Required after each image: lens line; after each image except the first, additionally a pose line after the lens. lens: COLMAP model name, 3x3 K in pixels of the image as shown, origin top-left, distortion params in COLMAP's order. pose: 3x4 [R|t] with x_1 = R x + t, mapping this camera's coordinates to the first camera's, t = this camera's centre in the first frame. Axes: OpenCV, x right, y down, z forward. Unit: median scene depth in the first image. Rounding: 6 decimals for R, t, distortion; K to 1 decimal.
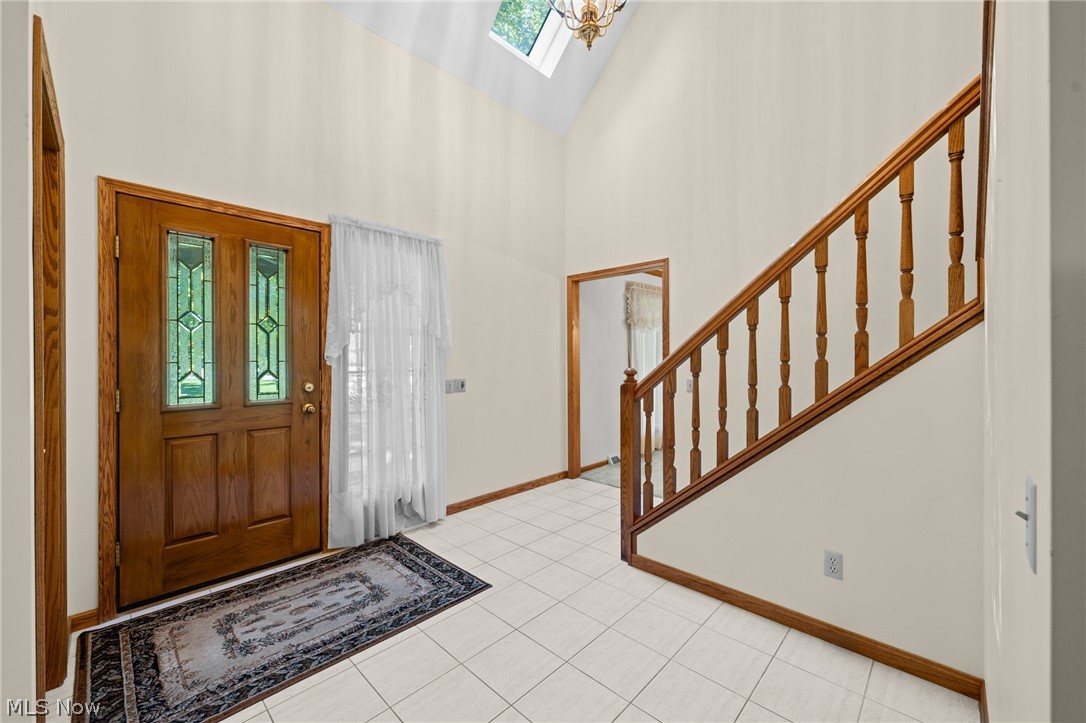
lens RADIAL K [[430.2, 0, 543.0], [0, 430.2, 361.5], [0, 0, 1]] dist [-0.002052, -0.000305]
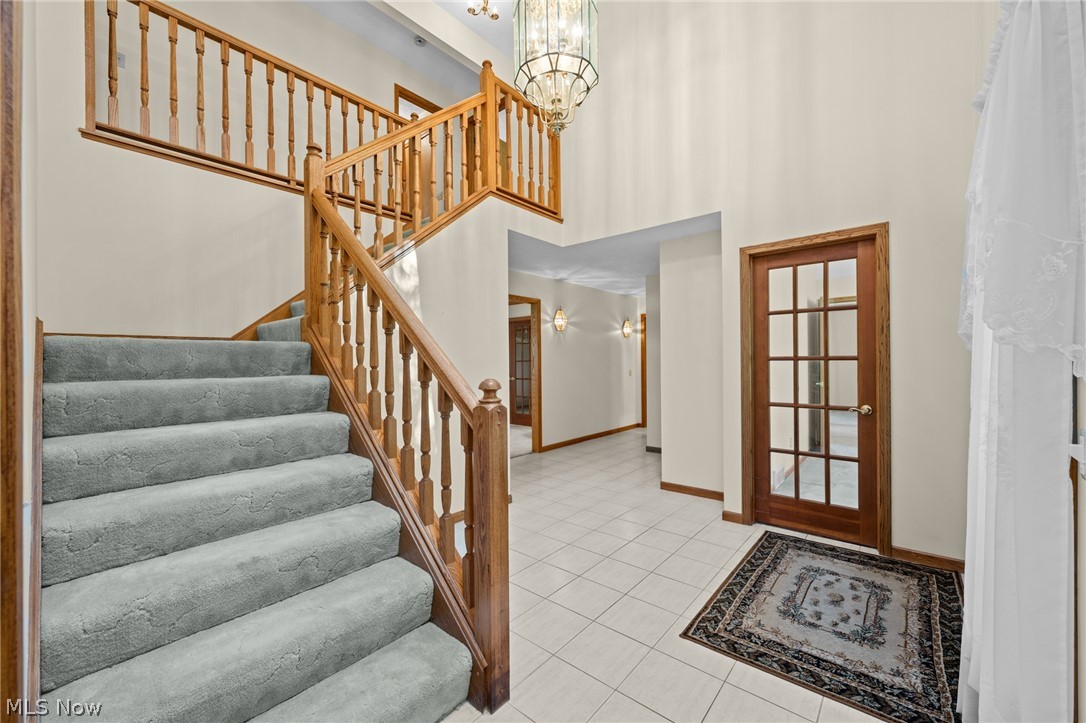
lens RADIAL K [[430.2, 0, 543.0], [0, 430.2, 361.5], [0, 0, 1]] dist [-0.002052, -0.000305]
pose [[-0.998392, 0.016052, -0.054358, 0.199610], [0.015906, 0.999869, 0.003112, -0.015766], [0.054401, 0.002242, -0.998517, 1.984514]]
